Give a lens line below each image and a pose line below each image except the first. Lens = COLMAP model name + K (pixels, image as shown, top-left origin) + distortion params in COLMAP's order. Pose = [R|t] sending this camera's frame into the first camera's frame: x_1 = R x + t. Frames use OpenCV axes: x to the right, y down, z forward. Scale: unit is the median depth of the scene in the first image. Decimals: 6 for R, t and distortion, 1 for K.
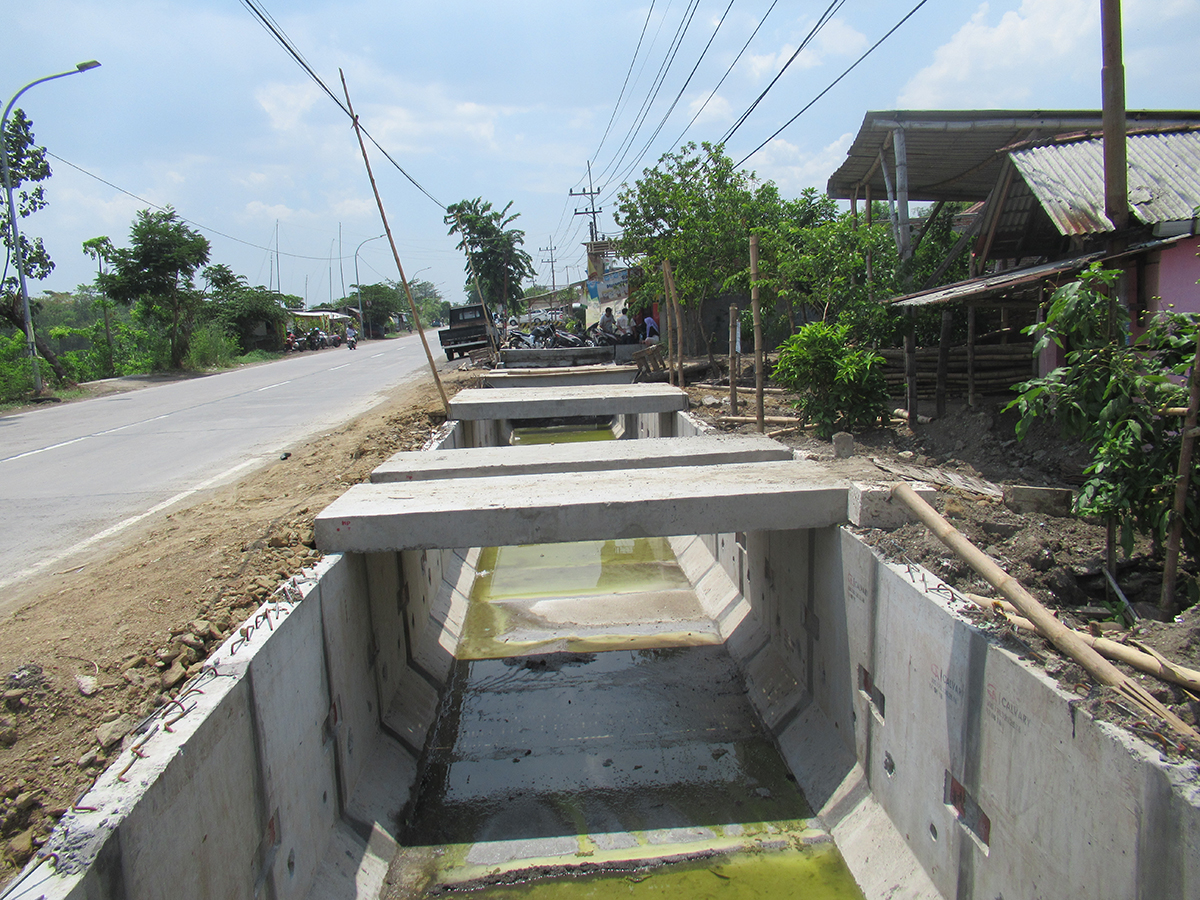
lens RADIAL K [[888.5, 0, 602.7], [0, 888.5, 452.3], [0, 0, 1]] dist [-0.010916, -0.000404]
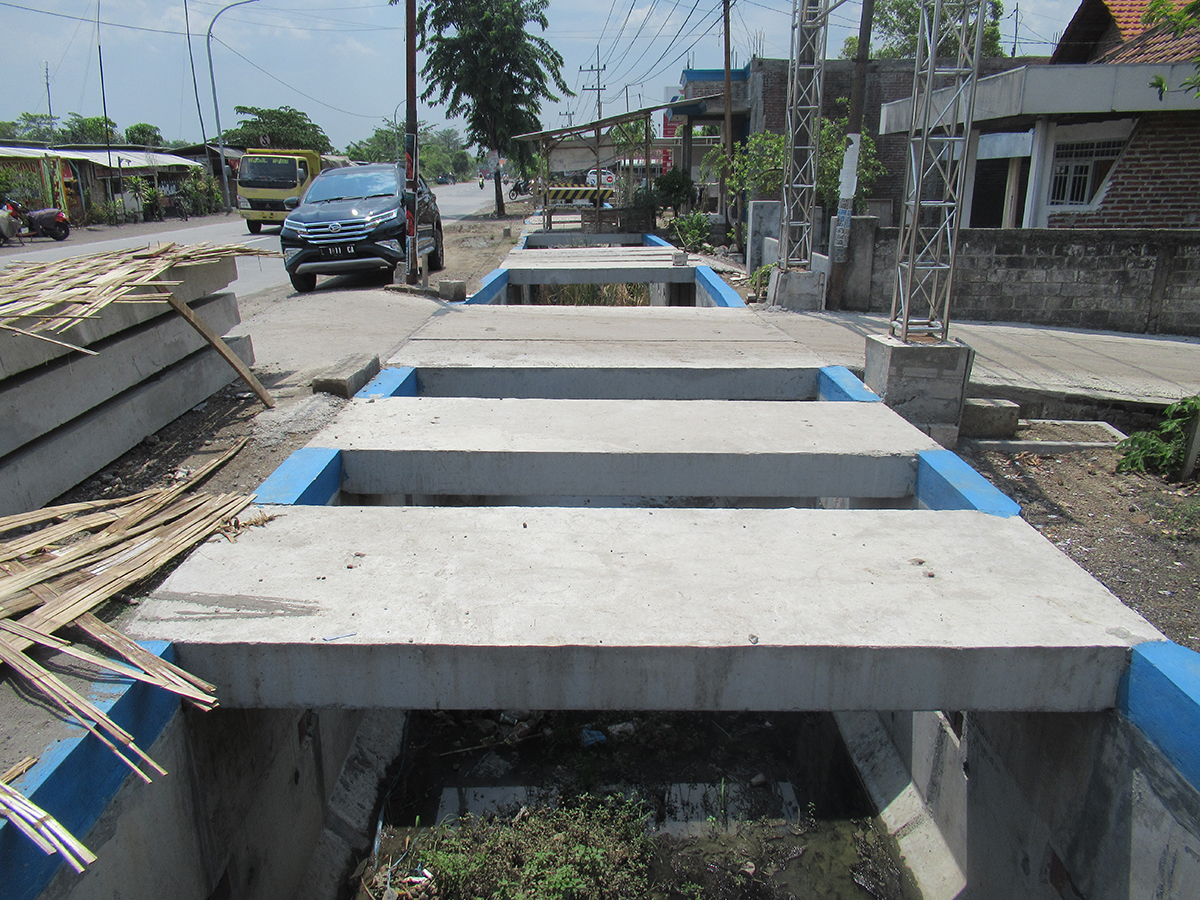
lens RADIAL K [[889.4, 0, 600.0], [0, 889.4, 450.0], [0, 0, 1]] dist [-0.002955, -0.002342]
pose [[0.998155, 0.050312, -0.033984, -0.392308], [-0.044807, 0.988142, 0.146861, -0.977823], [0.040969, -0.145068, 0.988573, 6.145949]]
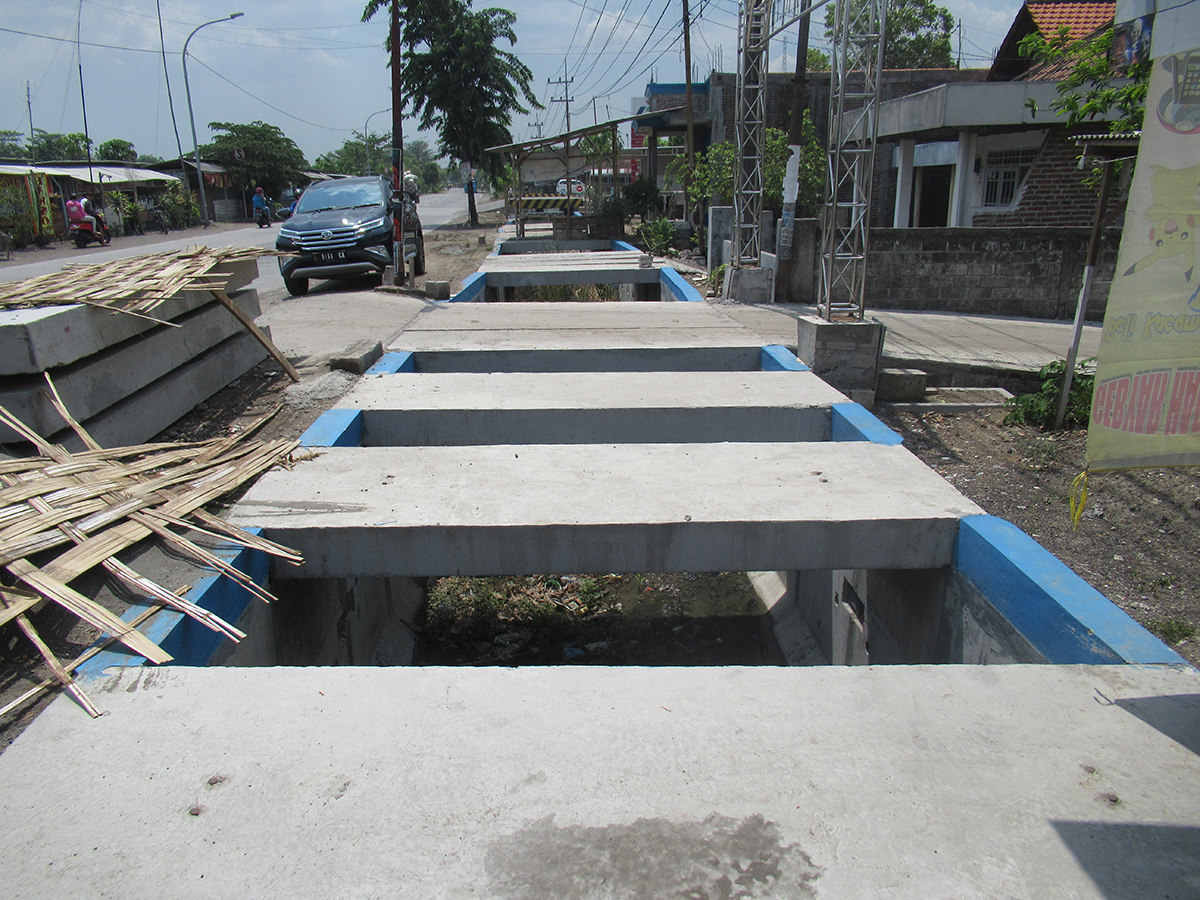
lens RADIAL K [[888.5, 0, 602.7], [0, 888.5, 452.3], [0, 0, 1]] dist [-0.010916, -0.000404]
pose [[0.999543, 0.030022, -0.003439, -0.382824], [-0.029254, 0.989877, 0.138883, -0.947165], [0.007573, -0.138719, 0.990303, 5.954889]]
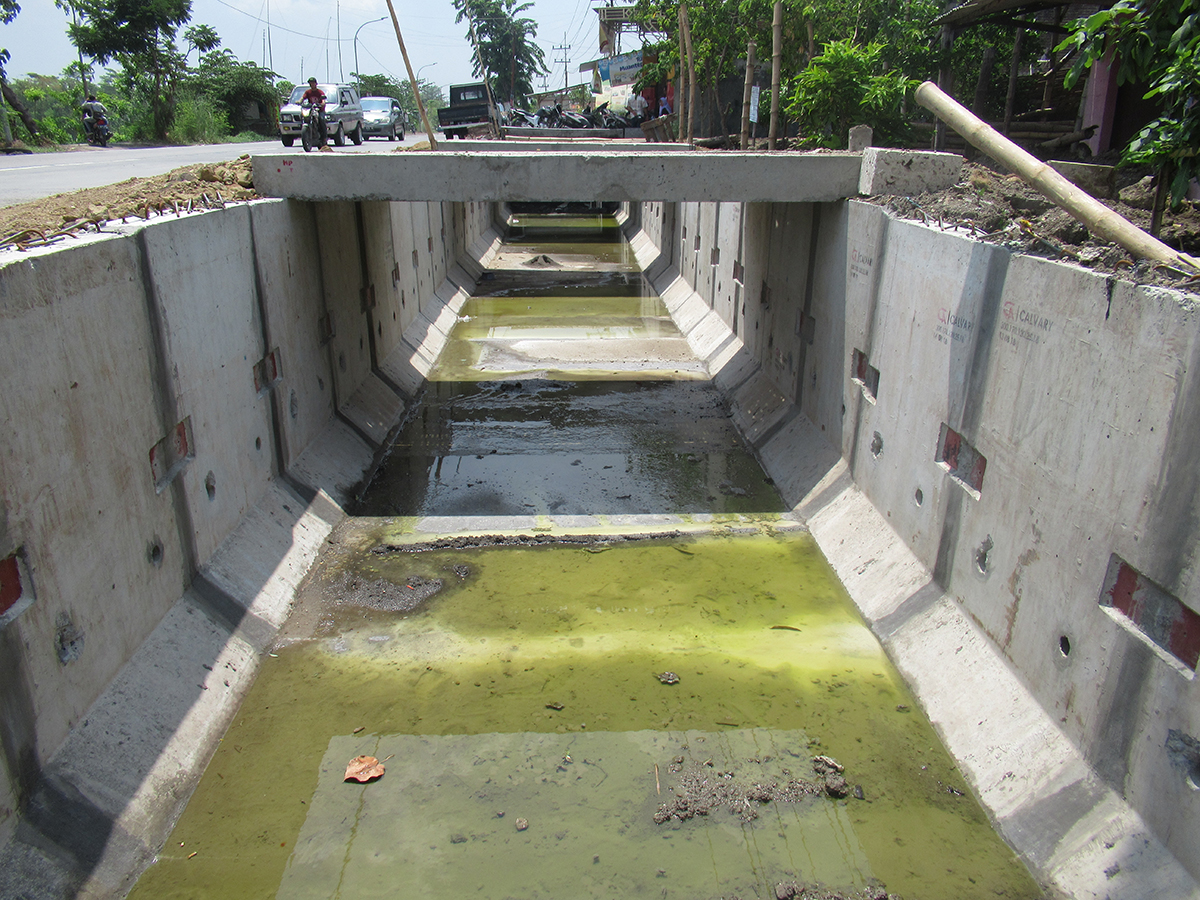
lens RADIAL K [[888.5, 0, 602.7], [0, 888.5, 452.3], [0, 0, 1]] dist [-0.010916, -0.000404]
pose [[0.998680, 0.051355, 0.000890, 0.036418], [-0.050595, 0.980621, 0.189267, 0.180078], [0.008847, -0.189062, 0.981925, 0.087646]]
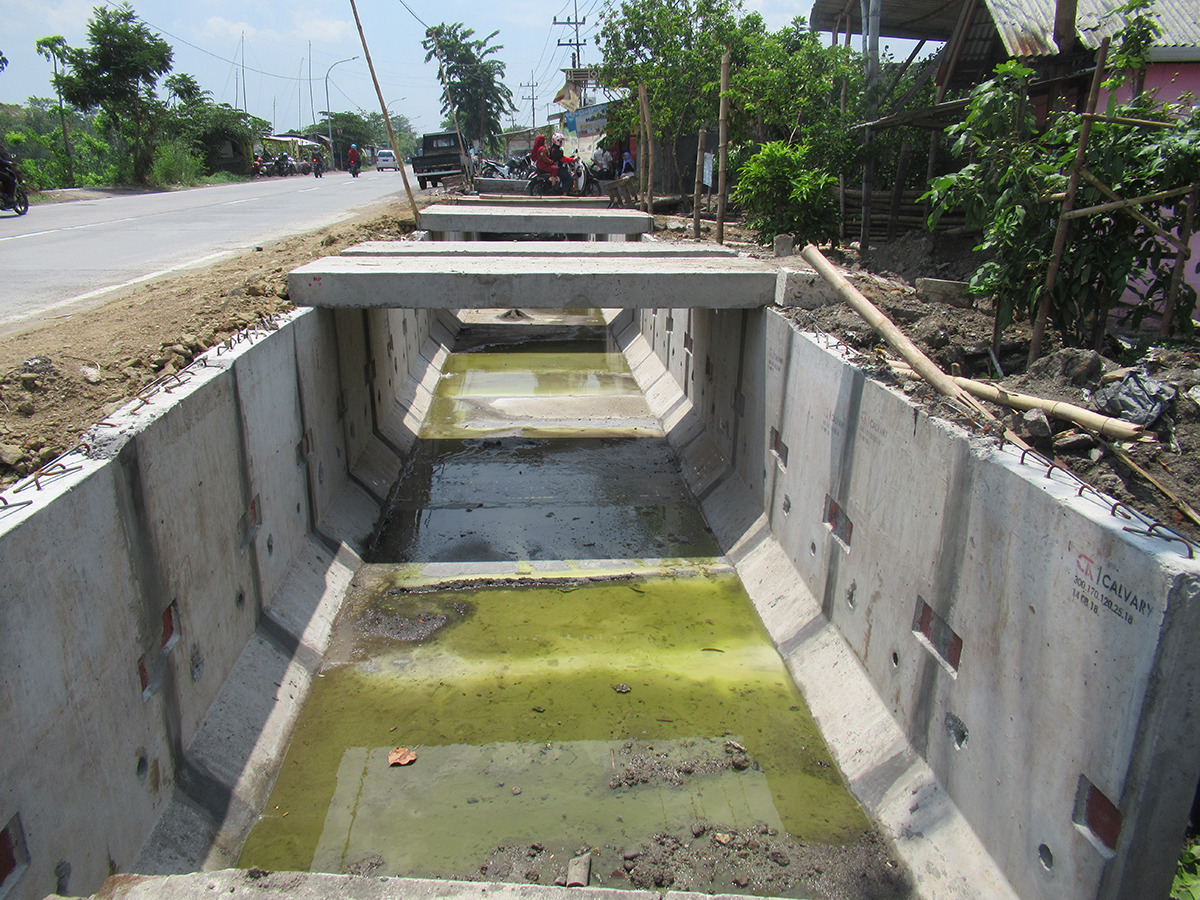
lens RADIAL K [[888.5, 0, 602.7], [0, 888.5, 452.3], [0, 0, 1]] dist [-0.010916, -0.000404]
pose [[0.998281, 0.046778, 0.035317, 0.032878], [-0.051810, 0.985997, 0.158511, 0.099473], [-0.027407, -0.160068, 0.986725, -0.121566]]
